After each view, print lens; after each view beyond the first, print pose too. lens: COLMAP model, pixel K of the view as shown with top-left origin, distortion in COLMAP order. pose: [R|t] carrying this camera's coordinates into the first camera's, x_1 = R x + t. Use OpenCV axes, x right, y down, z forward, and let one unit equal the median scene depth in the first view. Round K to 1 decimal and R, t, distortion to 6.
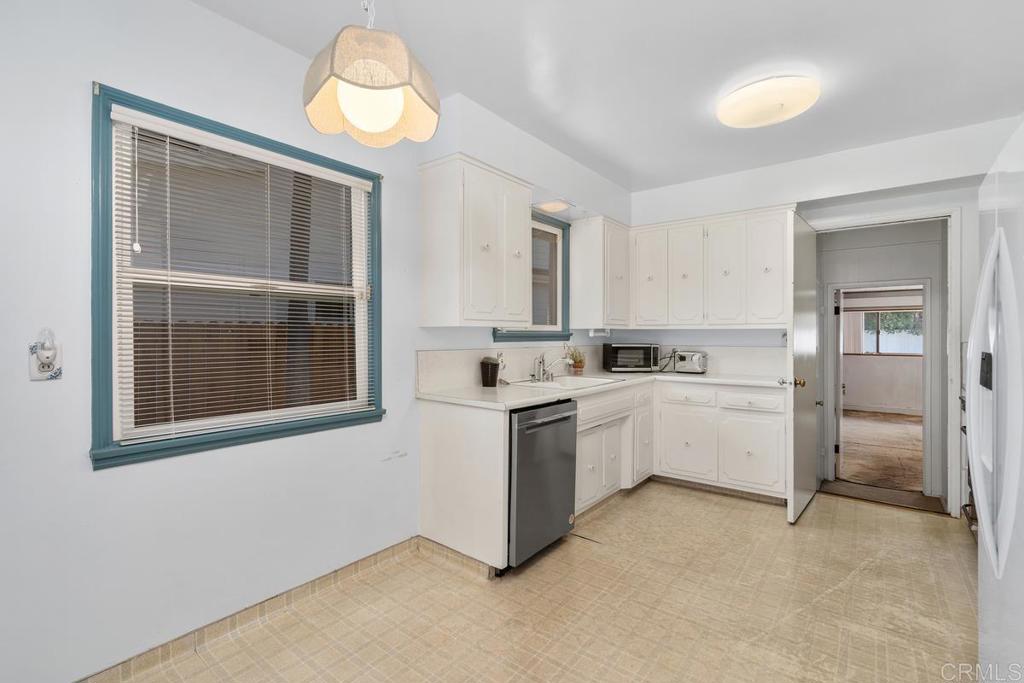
lens RADIAL K [[465.4, 0, 503.1], [0, 465.4, 337.4], [0, 0, 1]] dist [-0.008022, 0.002115]
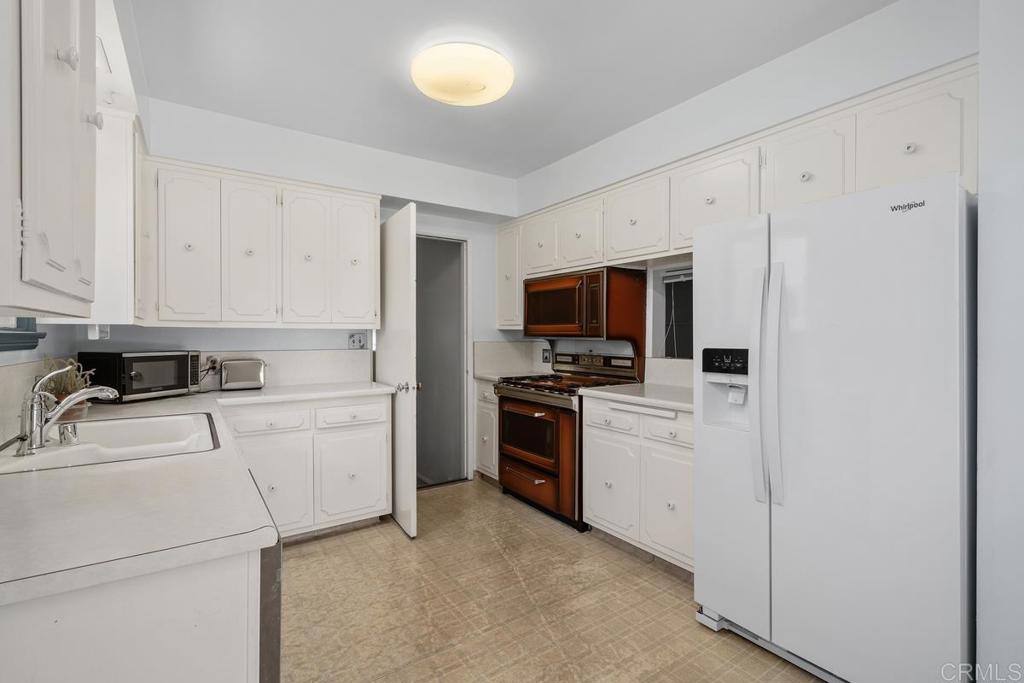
lens RADIAL K [[465.4, 0, 510.8], [0, 465.4, 337.7], [0, 0, 1]] dist [-0.008022, 0.002115]
pose [[0.290391, -0.005052, 0.956895, -0.217111], [0.004582, 0.999982, 0.003889, -0.005169], [-0.956897, 0.003255, 0.290409, 0.540720]]
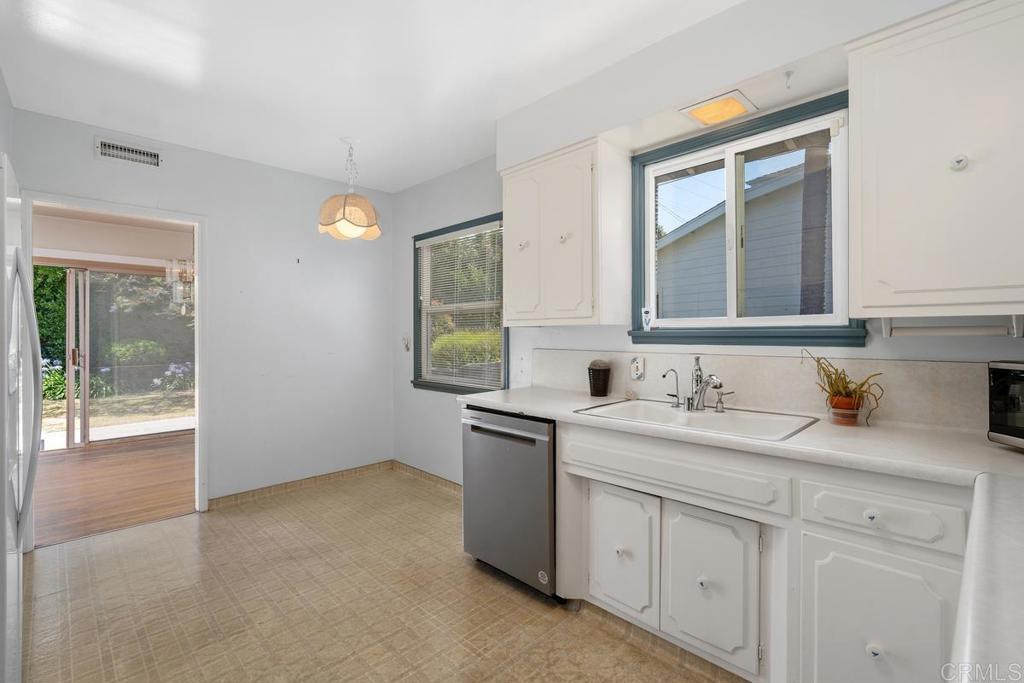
lens RADIAL K [[465.4, 0, 507.3], [0, 465.4, 337.6], [0, 0, 1]] dist [-0.008022, 0.002115]
pose [[-0.126044, 0.004782, -0.992013, 0.821115], [-0.002979, 0.999982, 0.005199, -0.003594], [0.992020, 0.003610, -0.126028, 0.942580]]
